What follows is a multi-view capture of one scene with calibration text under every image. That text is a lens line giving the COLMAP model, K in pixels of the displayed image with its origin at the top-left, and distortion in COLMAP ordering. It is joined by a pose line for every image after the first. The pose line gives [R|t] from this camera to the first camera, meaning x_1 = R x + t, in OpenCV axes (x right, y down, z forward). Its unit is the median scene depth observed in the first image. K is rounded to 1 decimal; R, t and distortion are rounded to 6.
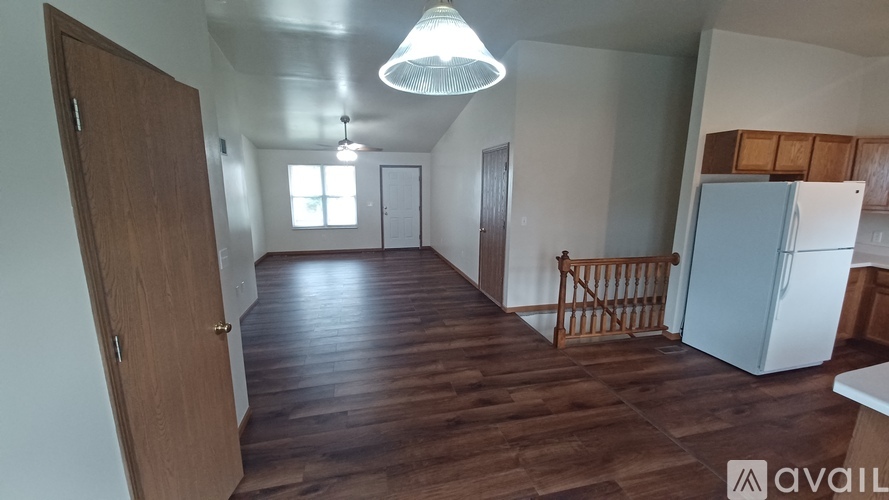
lens RADIAL K [[344.8, 0, 445.5], [0, 344.8, 251.8], [0, 0, 1]] dist [-0.003008, -0.000418]
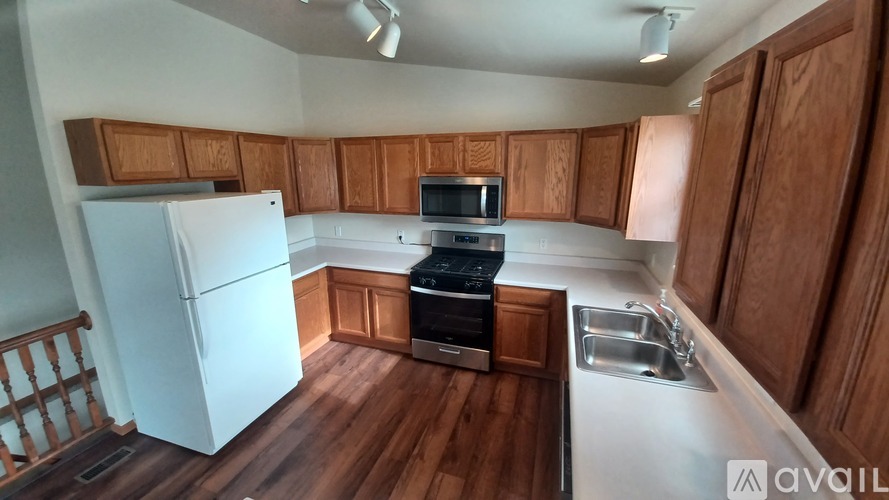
lens RADIAL K [[352.5, 0, 444.3], [0, 352.5, 247.2], [0, 0, 1]] dist [0.002562, 0.000294]
pose [[0.542972, -0.199914, 0.815608, 0.588065], [0.169441, 0.977355, 0.126759, -0.089814], [-0.822479, 0.069370, 0.564550, 0.105551]]
